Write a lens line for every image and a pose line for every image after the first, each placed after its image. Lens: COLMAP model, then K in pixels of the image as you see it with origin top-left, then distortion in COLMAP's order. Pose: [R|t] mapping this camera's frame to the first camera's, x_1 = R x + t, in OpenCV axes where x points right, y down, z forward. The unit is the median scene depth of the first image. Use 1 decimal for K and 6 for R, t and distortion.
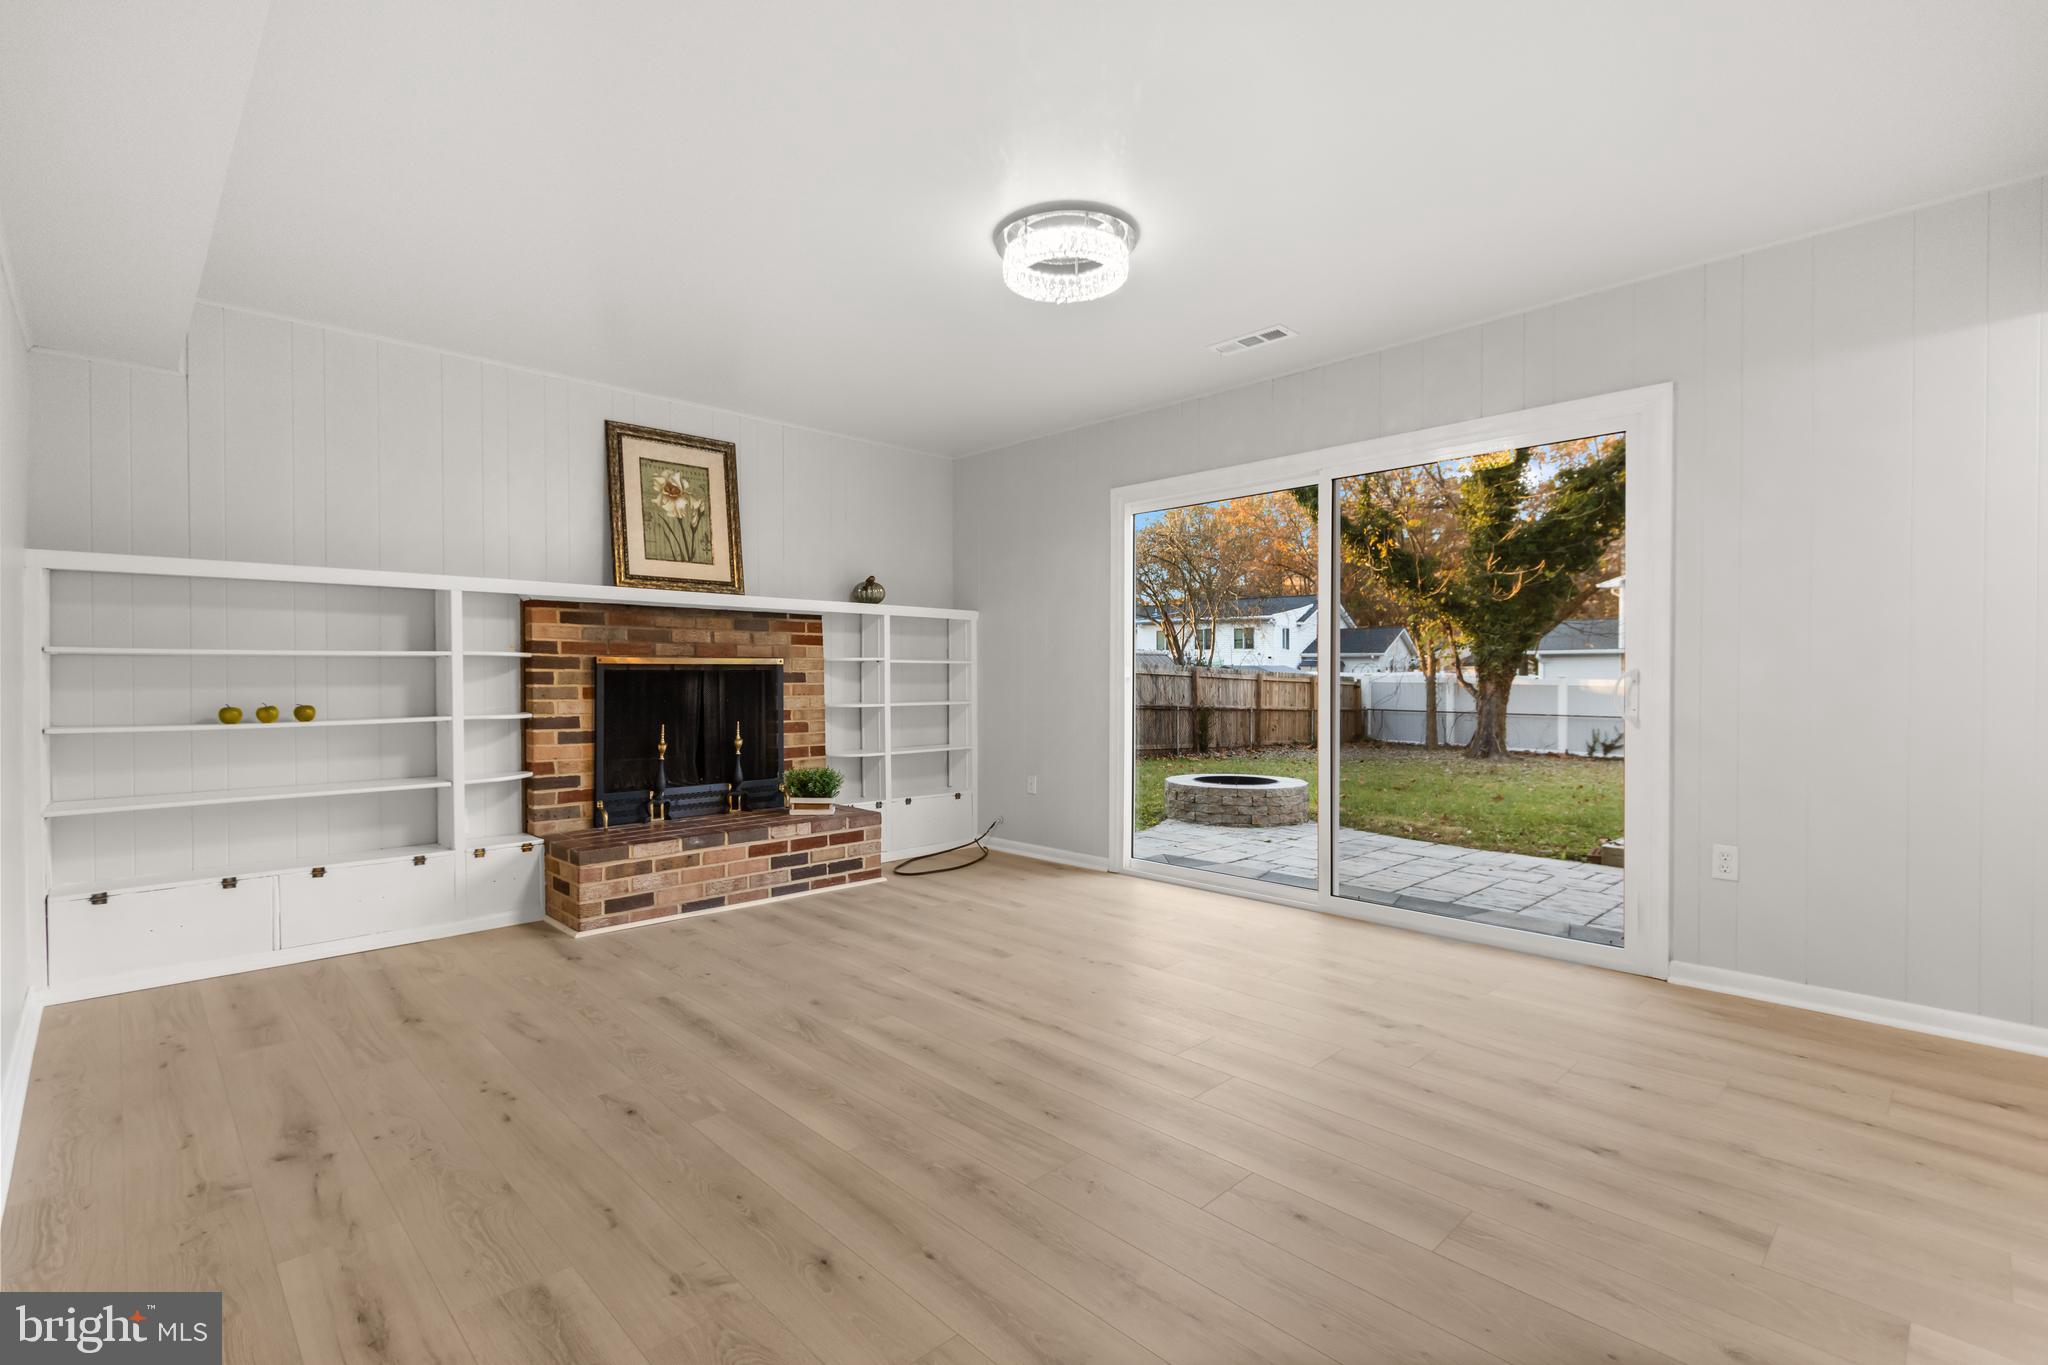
lens RADIAL K [[941.0, 0, 1004.5], [0, 941.0, 685.5], [0, 0, 1]] dist [0.015931, -0.000322]
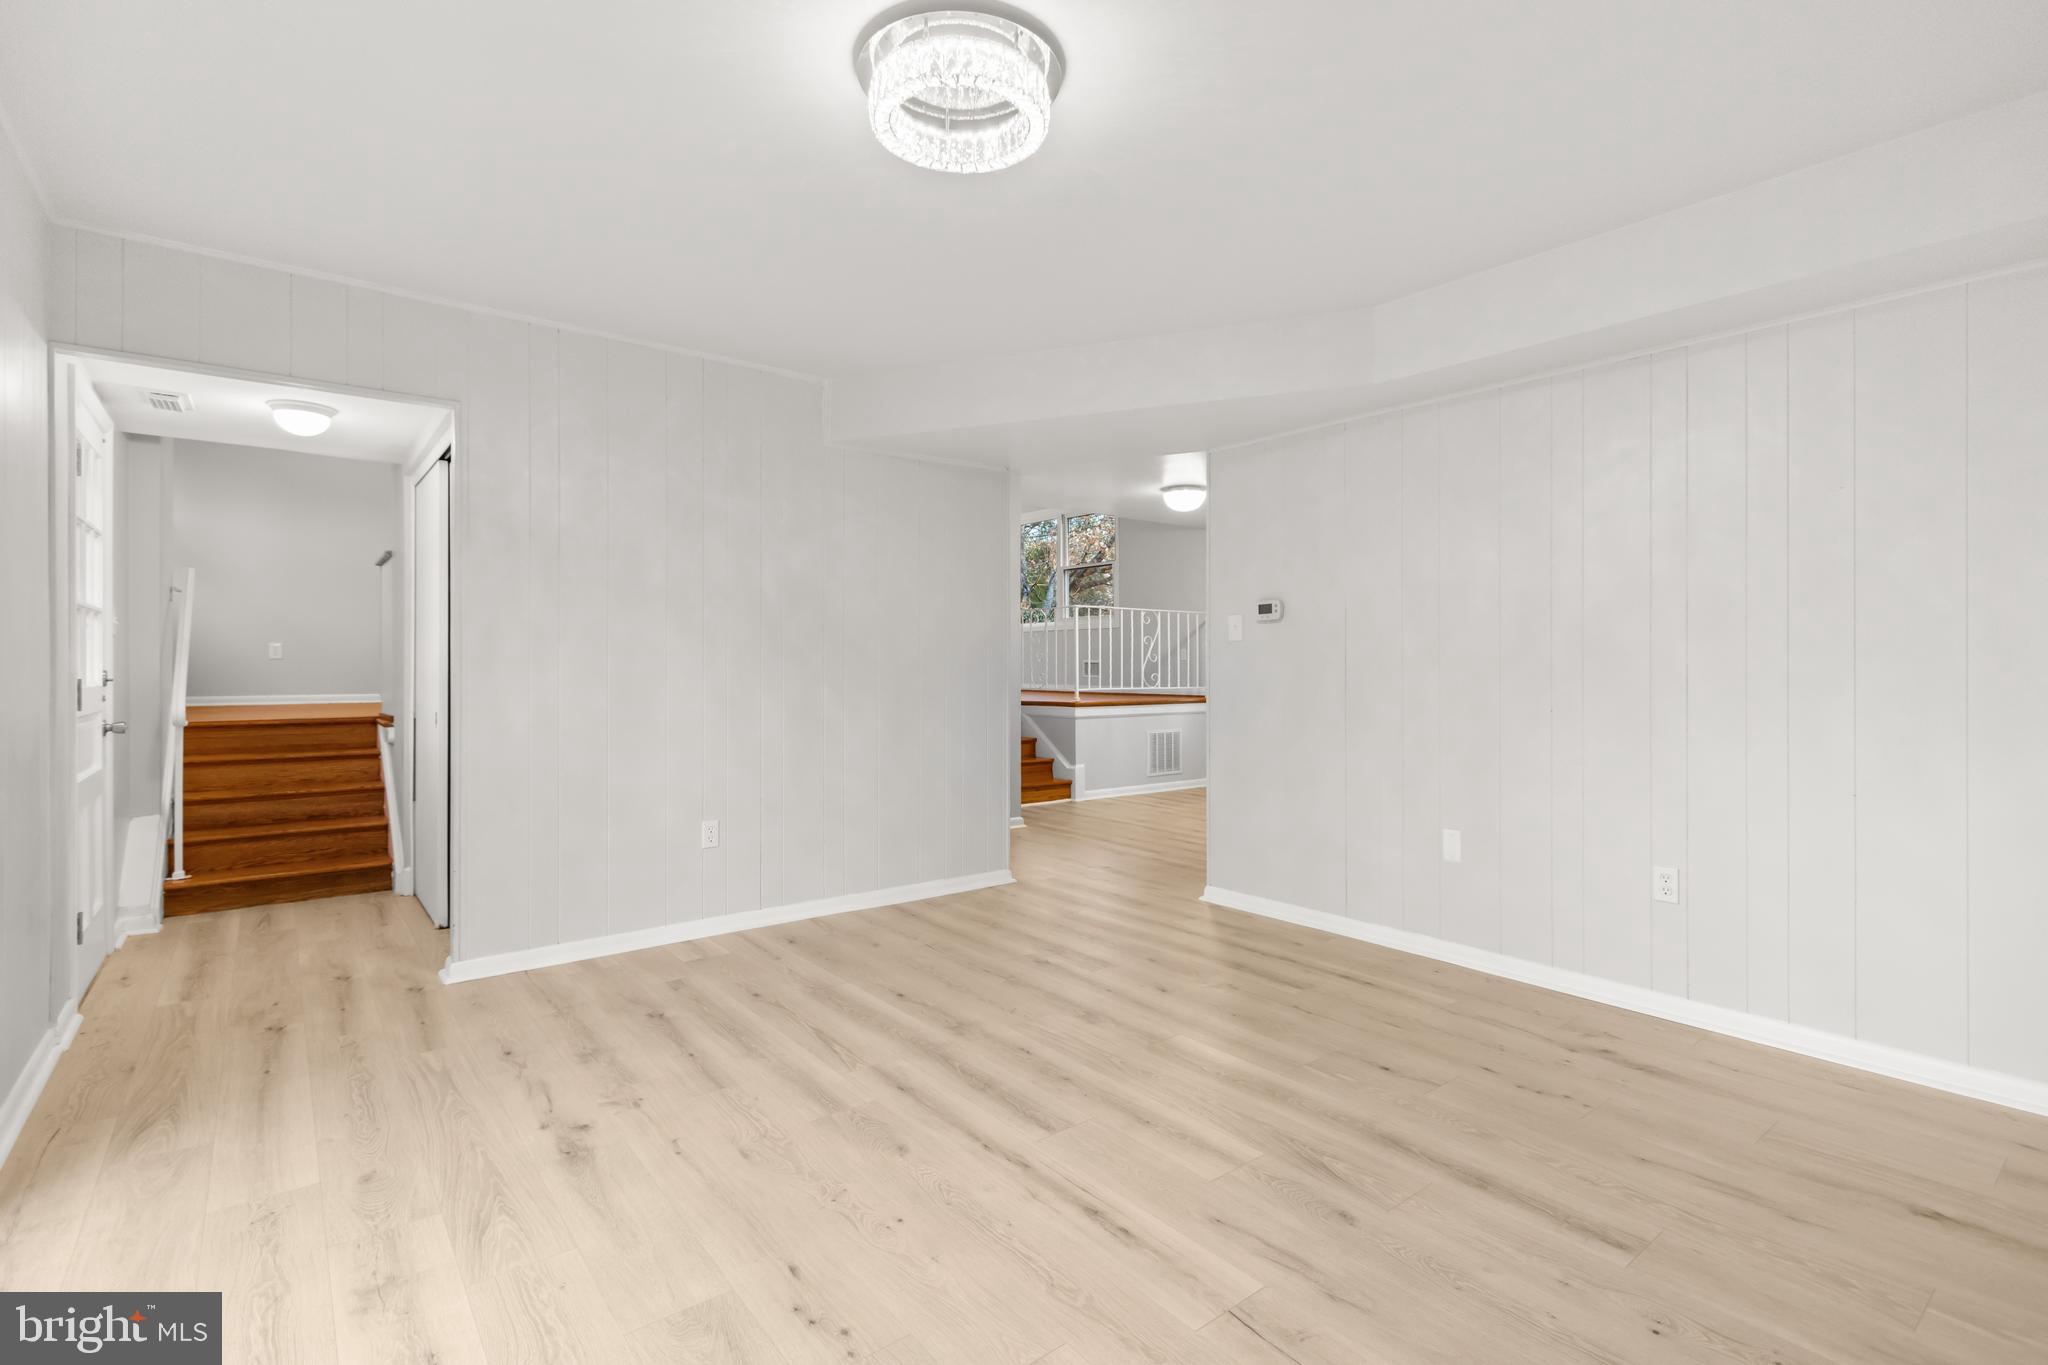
lens RADIAL K [[950.2, 0, 1011.2], [0, 950.2, 702.0], [0, 0, 1]] dist [0.009368, -0.000131]
pose [[-0.995435, -0.002355, 0.095414, -0.026608], [0.002415, 0.998754, 0.049841, -0.030918], [-0.095413, 0.049844, -0.994189, 1.193310]]
